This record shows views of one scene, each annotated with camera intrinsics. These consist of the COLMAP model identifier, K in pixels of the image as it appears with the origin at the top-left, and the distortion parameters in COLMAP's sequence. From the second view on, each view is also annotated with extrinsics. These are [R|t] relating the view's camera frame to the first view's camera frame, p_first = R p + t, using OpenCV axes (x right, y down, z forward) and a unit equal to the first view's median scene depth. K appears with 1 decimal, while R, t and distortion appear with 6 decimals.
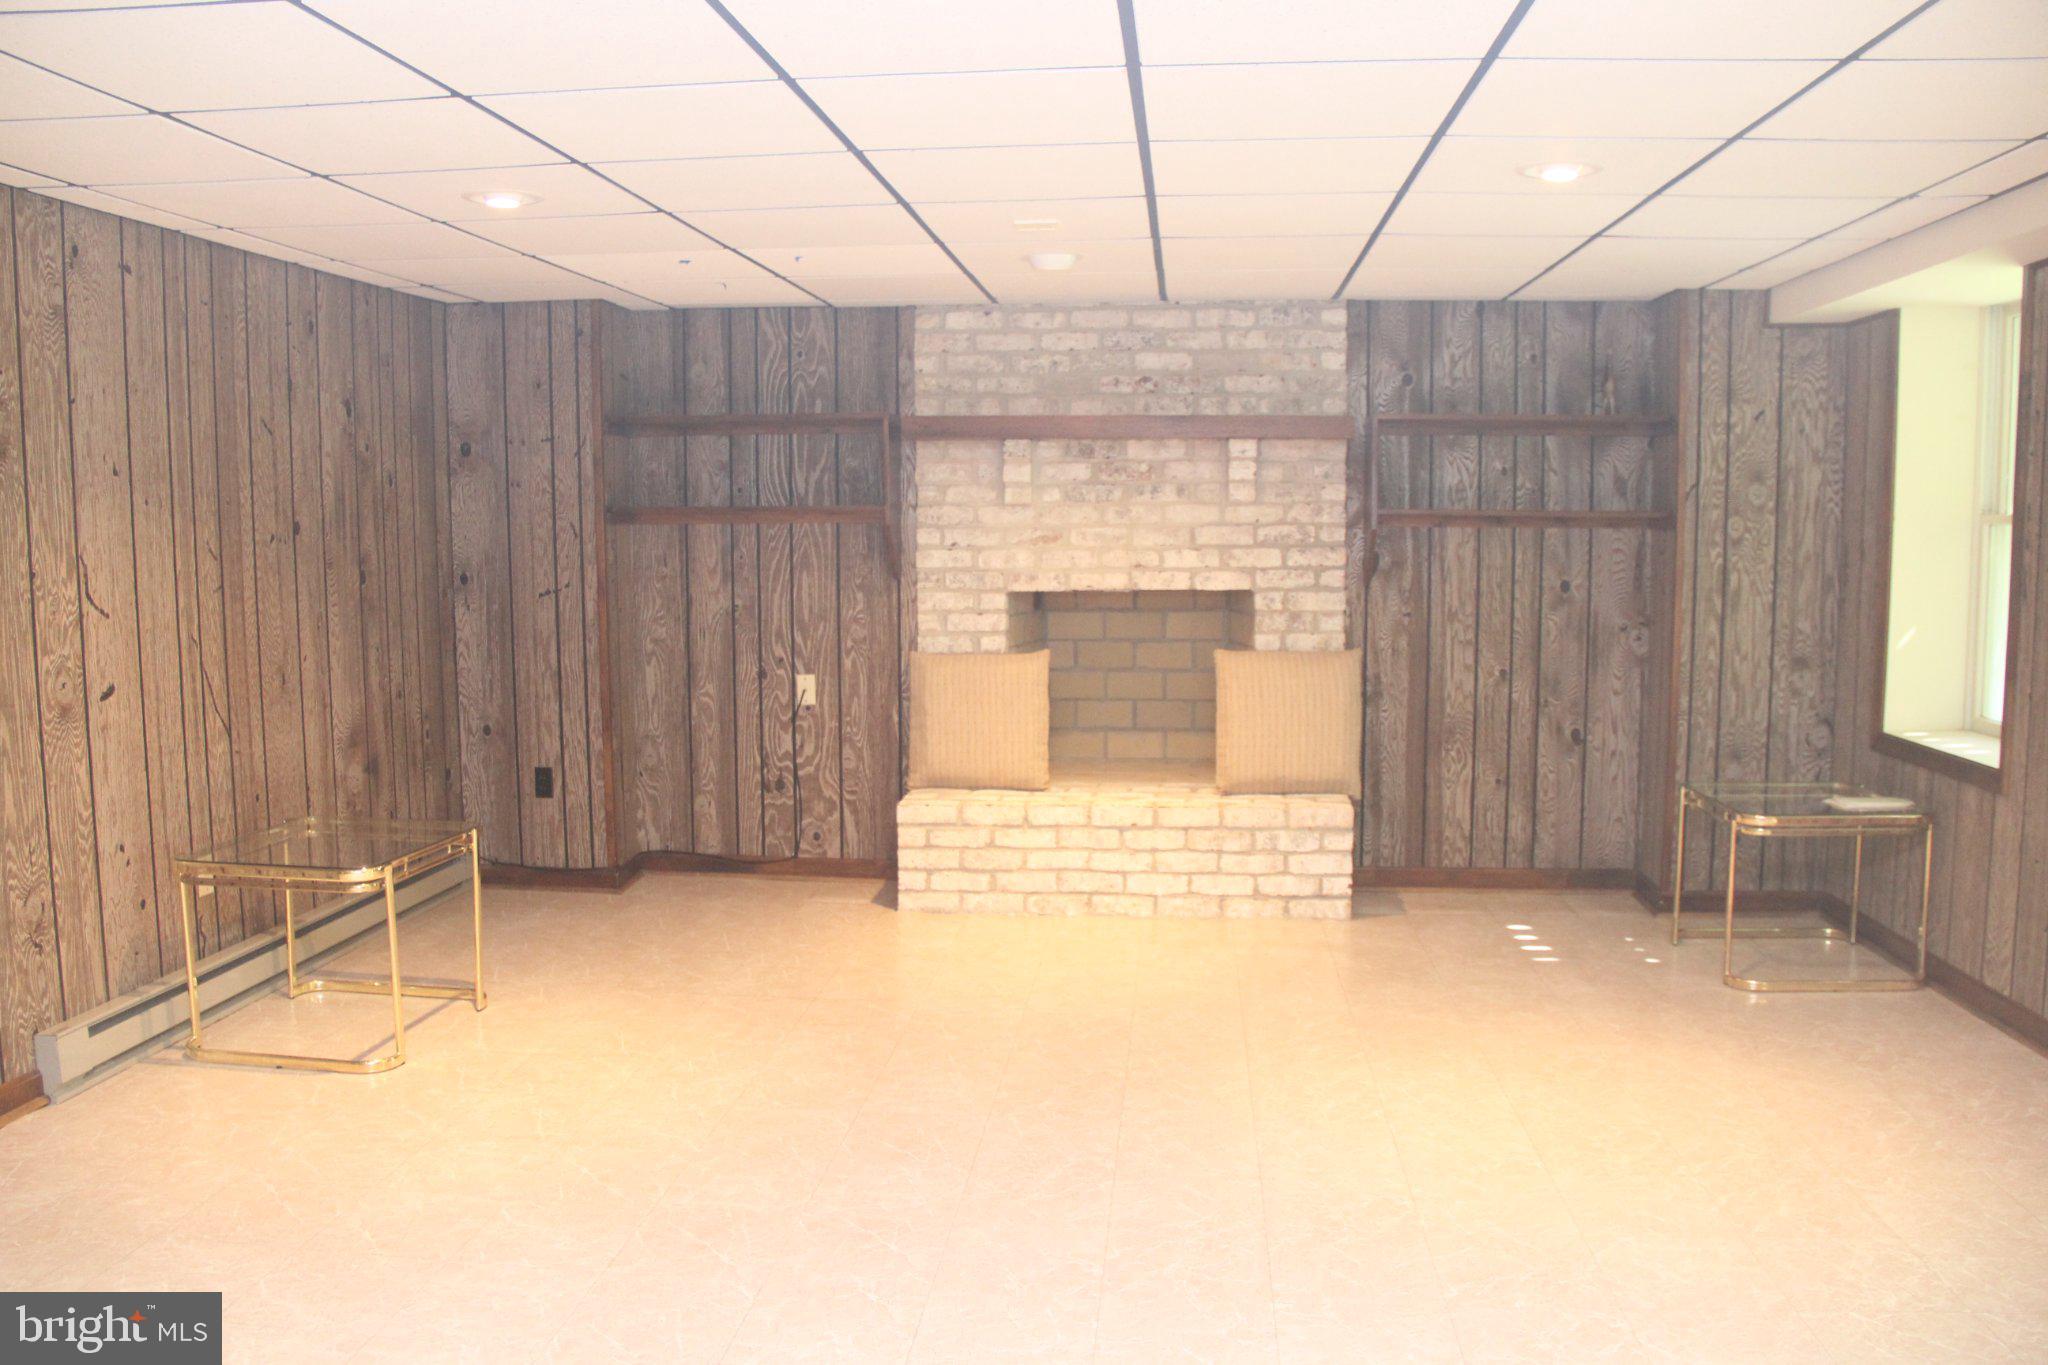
lens RADIAL K [[1677.4, 0, 1025.4], [0, 1677.4, 684.2], [0, 0, 1]] dist [-0.166581, 0.103486]
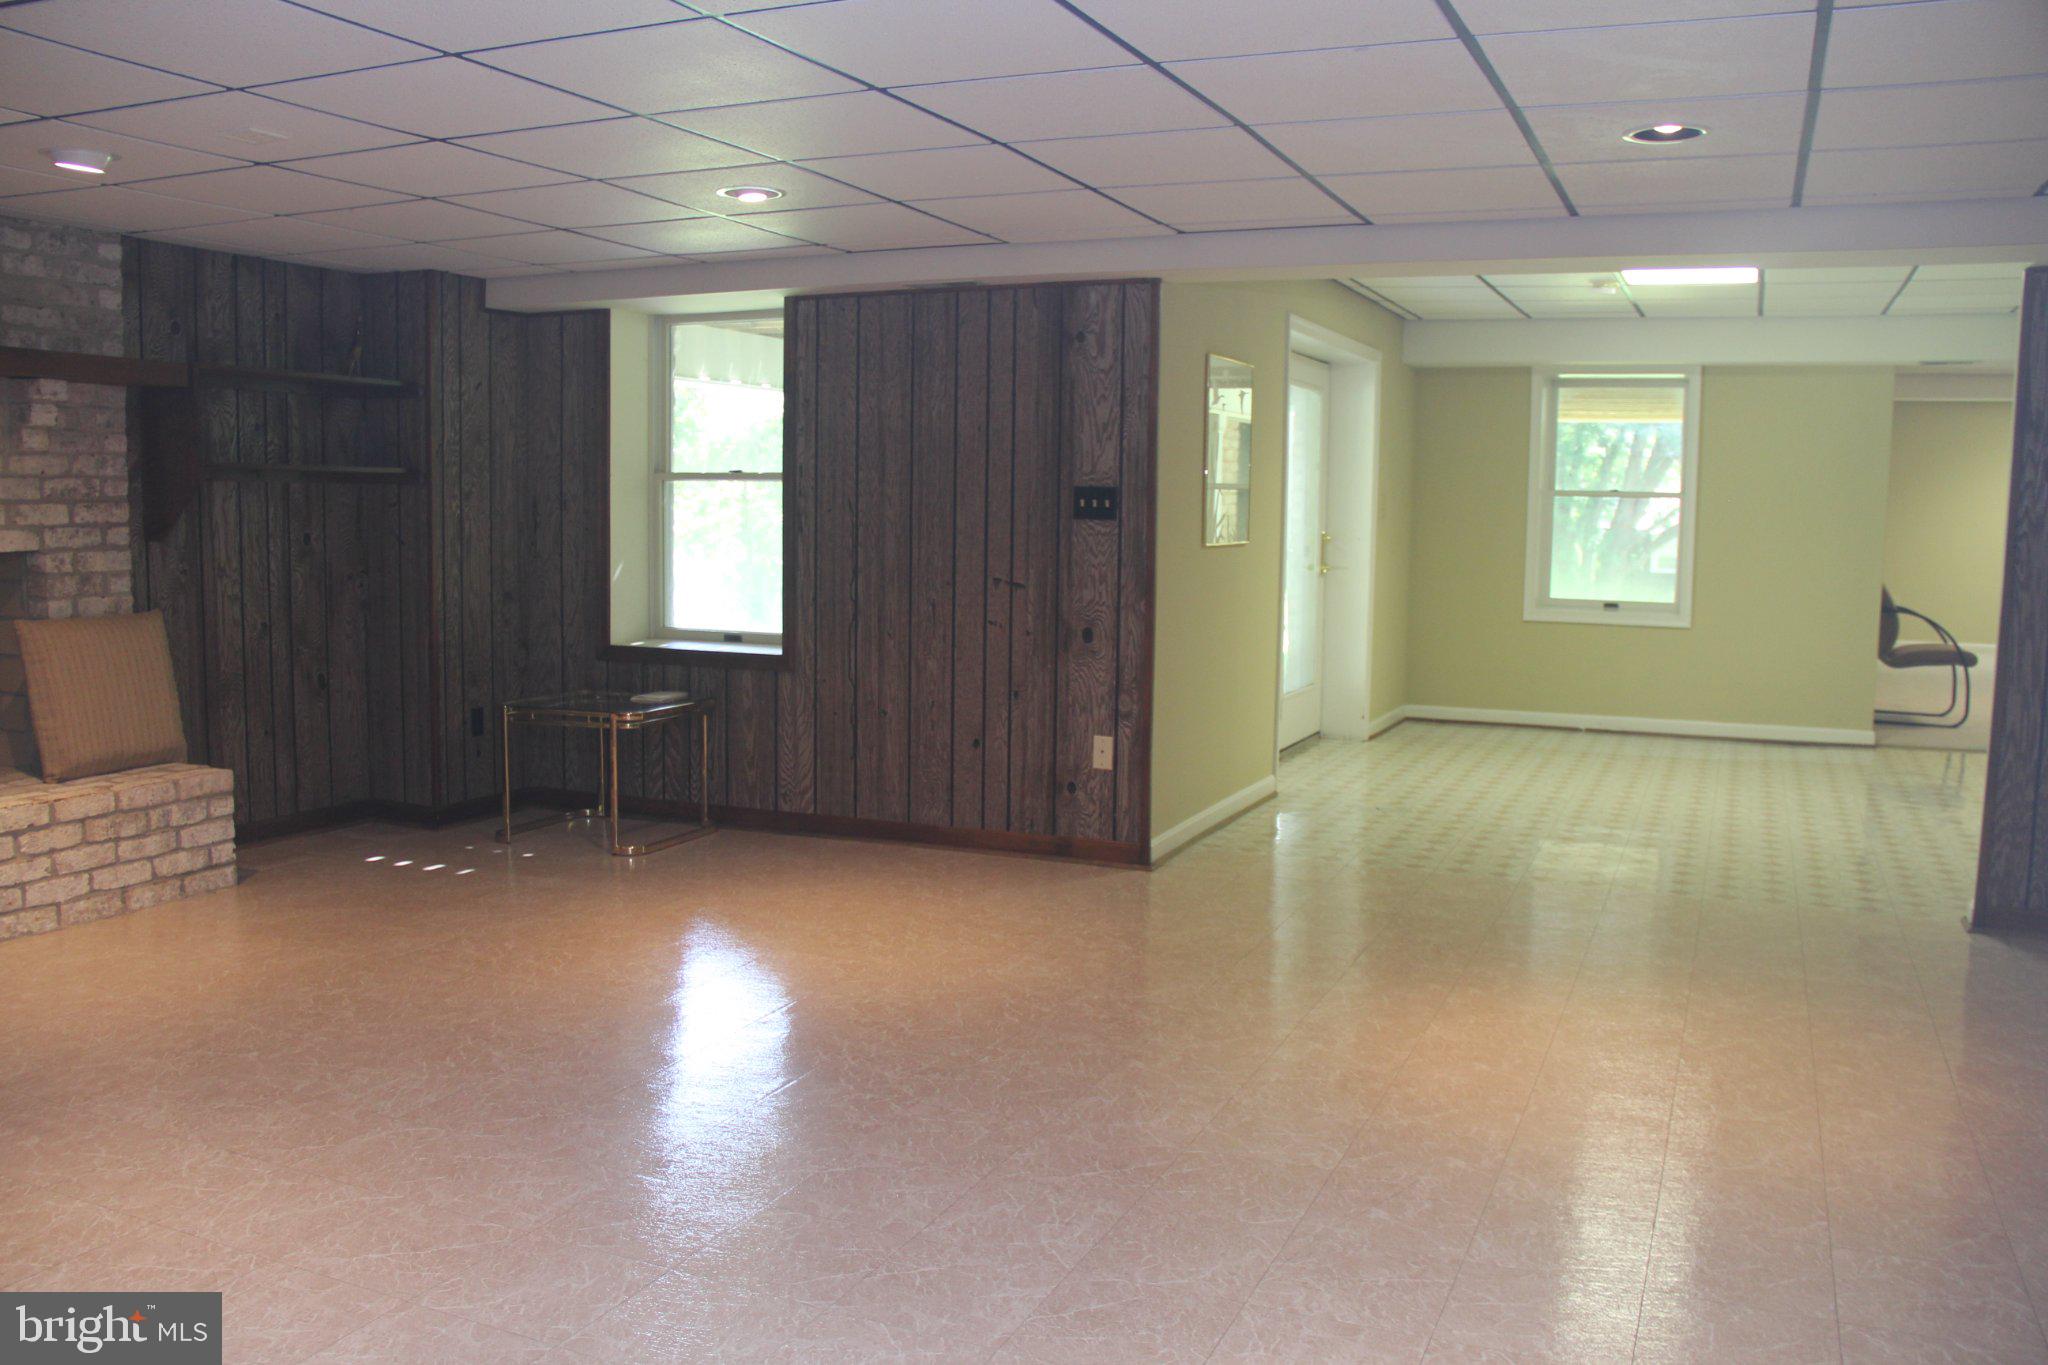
lens RADIAL K [[1677.4, 0, 1031.4], [0, 1677.4, 696.1], [0, 0, 1]] dist [-0.166581, 0.103486]
pose [[0.306531, -0.099451, 0.946651, -0.521994], [0.073971, 0.994008, 0.080474, -0.009326], [-0.948982, 0.045357, 0.312051, 0.248230]]
